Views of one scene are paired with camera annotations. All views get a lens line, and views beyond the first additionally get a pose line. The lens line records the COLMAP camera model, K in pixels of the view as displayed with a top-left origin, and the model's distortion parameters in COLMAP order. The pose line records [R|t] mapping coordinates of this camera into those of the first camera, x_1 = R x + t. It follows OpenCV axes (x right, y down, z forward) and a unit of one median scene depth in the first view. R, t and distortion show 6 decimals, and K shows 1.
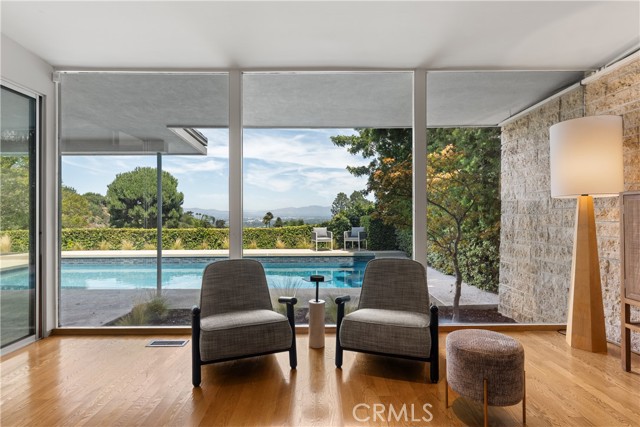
lens RADIAL K [[332.7, 0, 317.3], [0, 332.7, 212.3], [0, 0, 1]] dist [-0.003348, -0.000150]
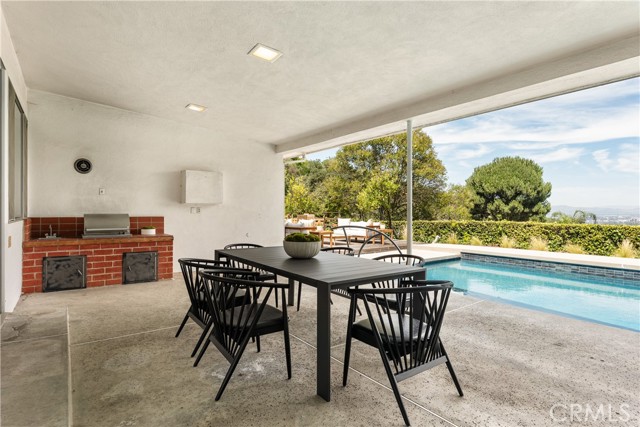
lens RADIAL K [[339.0, 0, 321.7], [0, 339.0, 213.1], [0, 0, 1]] dist [-0.001809, -0.000043]
pose [[0.600339, 0.008632, -0.799699, -0.082494], [0.001218, 0.999931, 0.011708, 0.006254], [0.799744, -0.008003, 0.600287, 0.047962]]
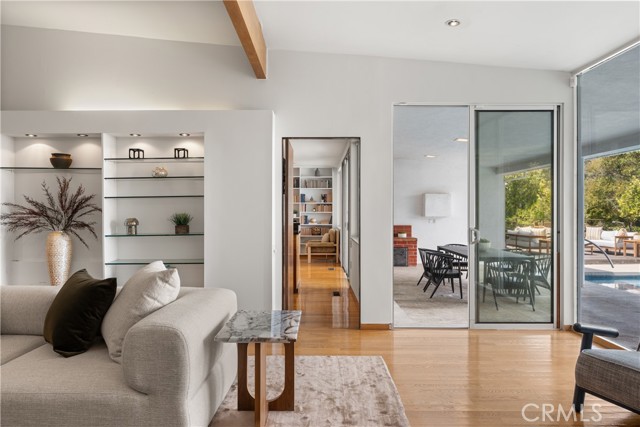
lens RADIAL K [[467.4, 0, 317.9], [0, 467.4, 214.0], [0, 0, 1]] dist [0.059998, 0.001408]
pose [[0.014555, 0.010870, -0.999835, 0.061442], [0.008665, 0.999902, 0.010997, -0.001807], [0.999857, -0.008823, 0.014459, 0.016490]]
